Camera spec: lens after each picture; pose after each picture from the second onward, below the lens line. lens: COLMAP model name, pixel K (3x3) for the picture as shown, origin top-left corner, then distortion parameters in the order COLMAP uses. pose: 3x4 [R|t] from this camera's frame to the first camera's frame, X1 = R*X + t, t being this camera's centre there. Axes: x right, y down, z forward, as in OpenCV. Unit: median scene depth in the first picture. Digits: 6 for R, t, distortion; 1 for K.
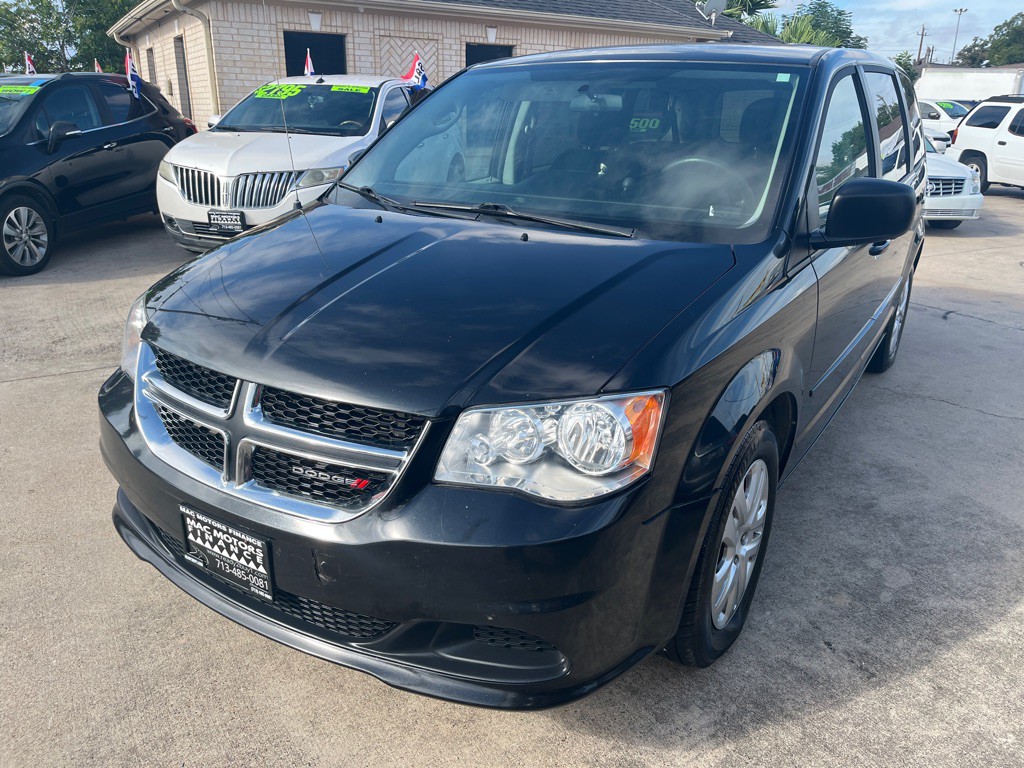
lens RADIAL K [[771.2, 0, 517.8], [0, 771.2, 385.2], [0, 0, 1]] dist [0.078632, -0.115440]
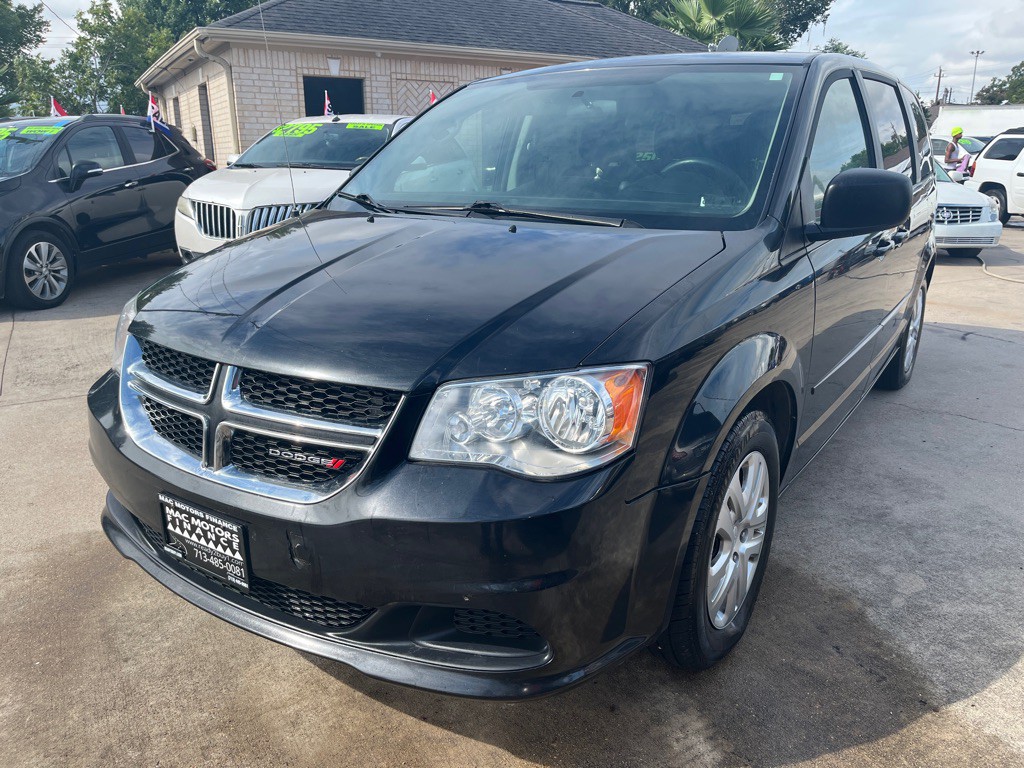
lens RADIAL K [[773.8, 0, 518.5], [0, 773.8, 385.5], [0, 0, 1]] dist [0.076105, -0.114456]
pose [[0.999563, -0.009004, -0.028165, 0.035573], [0.007392, 0.998357, -0.056815, 0.055776], [0.028631, 0.056582, 0.997987, 0.014161]]
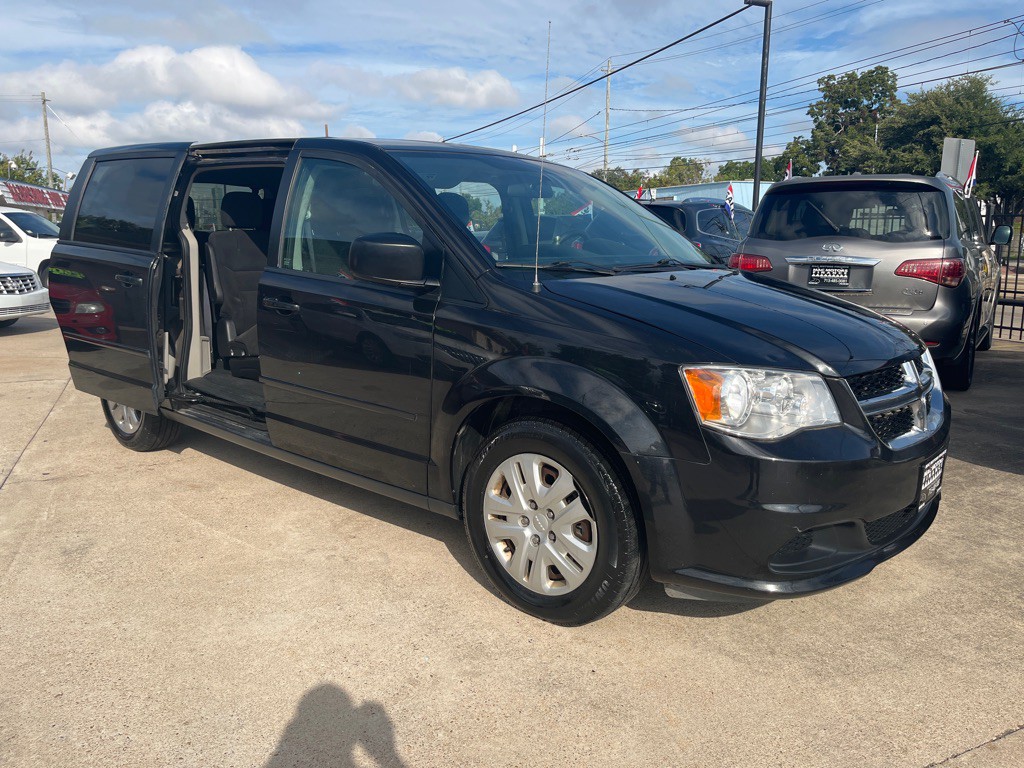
lens RADIAL K [[788.0, 0, 513.3], [0, 788.0, 373.6], [0, 0, 1]] dist [0.034438, -0.032203]
pose [[0.133730, -0.186695, 0.973274, -1.343811], [0.325237, 0.935968, 0.134851, -0.302541], [-0.936129, 0.298511, 0.185887, 0.993371]]
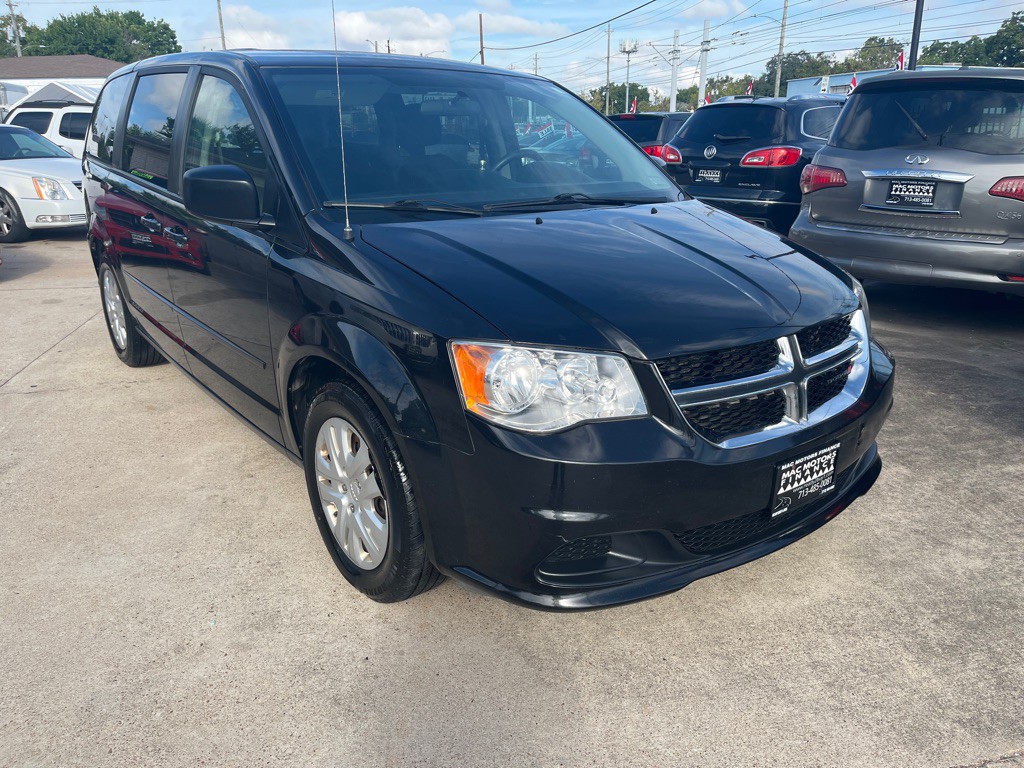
lens RADIAL K [[771.2, 0, 517.8], [0, 771.2, 385.2], [0, 0, 1]] dist [0.078632, -0.115440]
pose [[0.332205, -0.311437, 0.890307, -1.102592], [0.317249, 0.925814, 0.205480, -0.219601], [-0.888253, 0.214187, 0.406363, 0.623456]]
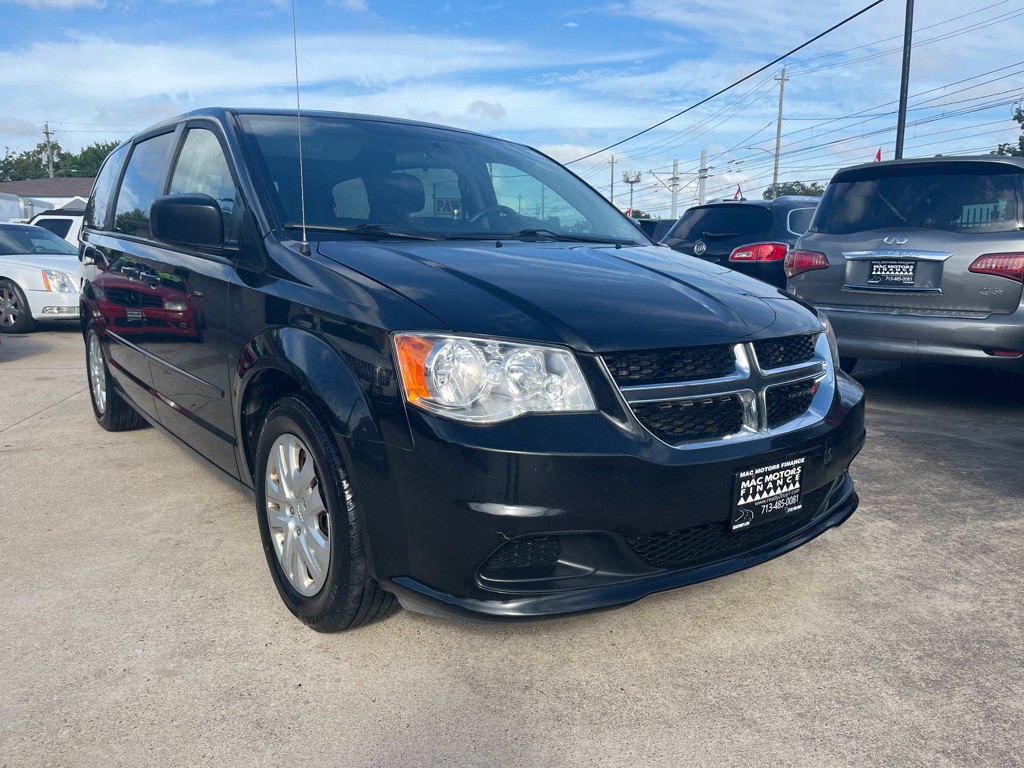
lens RADIAL K [[771.2, 0, 517.8], [0, 771.2, 385.2], [0, 0, 1]] dist [0.078632, -0.115440]
pose [[0.342786, -0.173186, 0.923312, -1.091215], [0.311099, 0.948328, 0.062381, -0.087798], [-0.886406, 0.265858, 0.378952, 0.606211]]
